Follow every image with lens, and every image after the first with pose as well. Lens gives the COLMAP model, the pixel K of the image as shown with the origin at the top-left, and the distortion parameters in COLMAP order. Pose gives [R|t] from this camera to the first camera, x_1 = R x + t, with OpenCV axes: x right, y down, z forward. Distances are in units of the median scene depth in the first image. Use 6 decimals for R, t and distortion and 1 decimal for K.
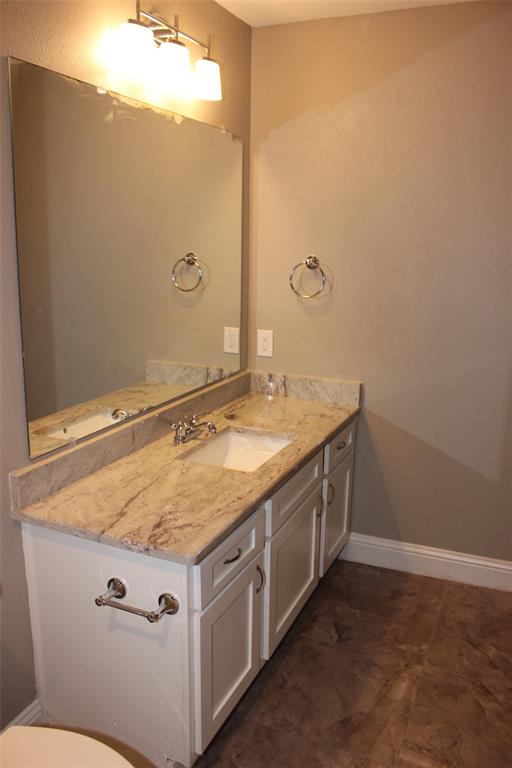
lens RADIAL K [[635.6, 0, 256.0], [0, 635.6, 384.0], [0, 0, 1]] dist [-0.168408, 0.144398]
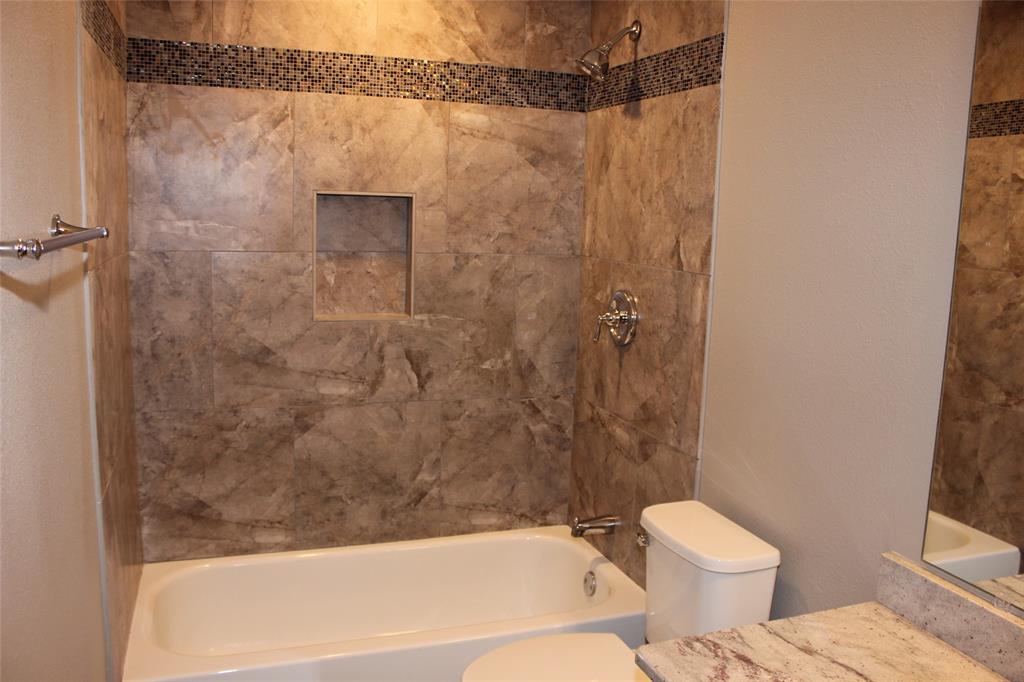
lens RADIAL K [[847.4, 0, 520.1], [0, 847.4, 348.2], [0, 0, 1]] dist [-0.168408, 0.144398]
pose [[-0.721481, 0.070640, -0.688821, 0.406589], [-0.197579, 0.932424, 0.302570, -0.203800], [0.663647, 0.354395, -0.658769, 0.903036]]
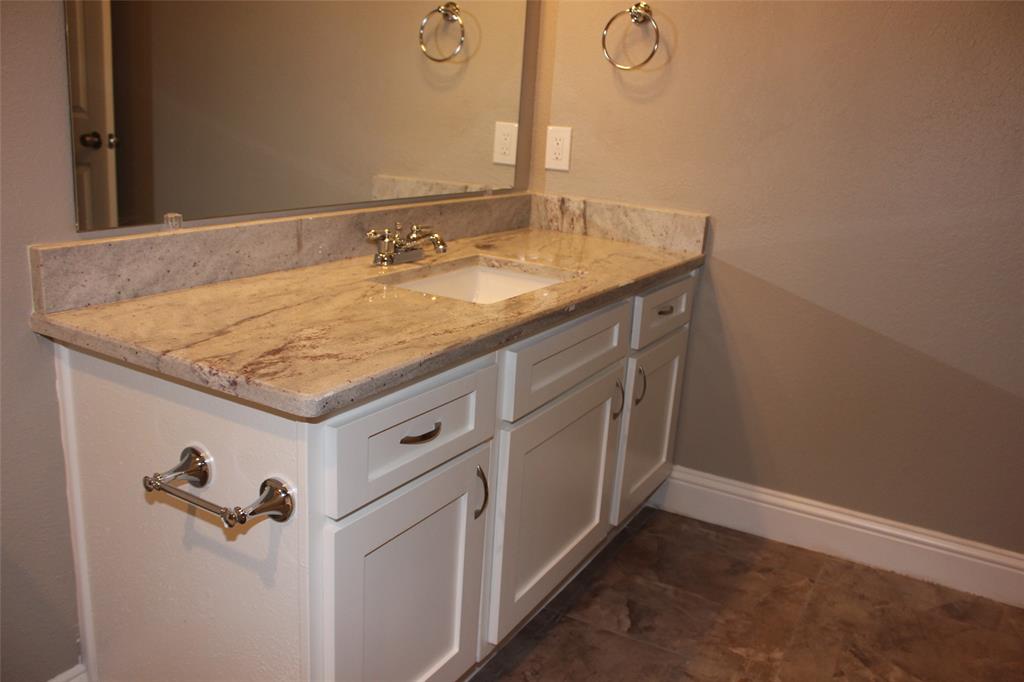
lens RADIAL K [[847.4, 0, 520.1], [0, 847.4, 348.2], [0, 0, 1]] dist [-0.168408, 0.144398]
pose [[0.994355, 0.075550, -0.074495, 0.069182], [-0.072092, 0.996239, 0.048067, 0.121280], [0.077846, -0.042425, 0.996062, 0.223955]]
